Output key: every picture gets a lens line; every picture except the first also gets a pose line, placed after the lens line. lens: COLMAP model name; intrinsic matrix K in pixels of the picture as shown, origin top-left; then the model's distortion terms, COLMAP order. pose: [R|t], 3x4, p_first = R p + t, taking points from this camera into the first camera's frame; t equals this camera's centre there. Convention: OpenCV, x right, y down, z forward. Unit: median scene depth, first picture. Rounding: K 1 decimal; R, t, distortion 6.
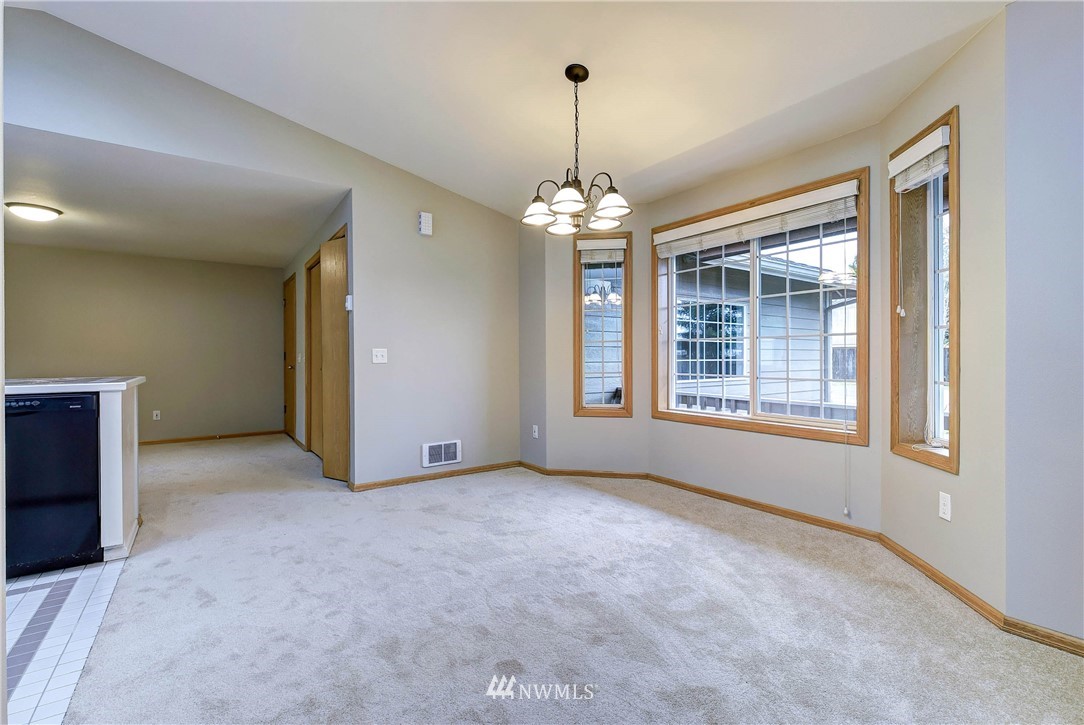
lens RADIAL K [[477.9, 0, 537.7], [0, 477.9, 359.3], [0, 0, 1]] dist [-0.001620, -0.000019]
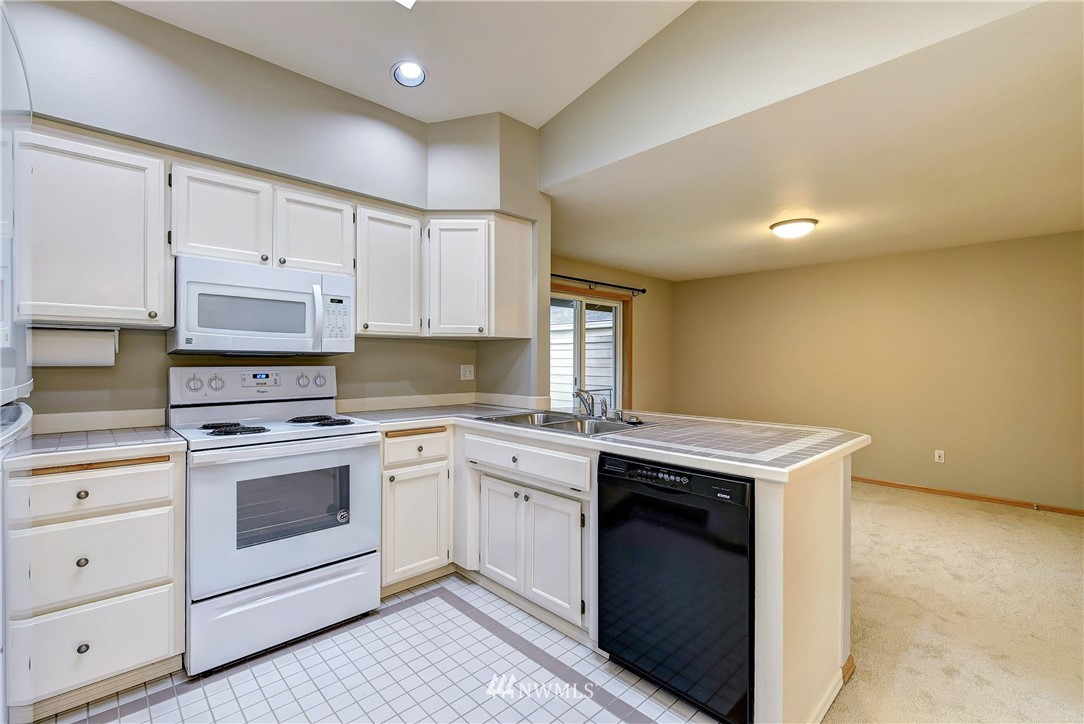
lens RADIAL K [[477.9, 0, 537.1], [0, 477.9, 361.6], [0, 0, 1]] dist [-0.001620, -0.000019]
pose [[0.148381, 0.010458, -0.988875, -0.258786], [-0.014302, 0.999862, 0.008428, -0.062407], [0.988827, 0.012893, 0.148510, 0.462769]]
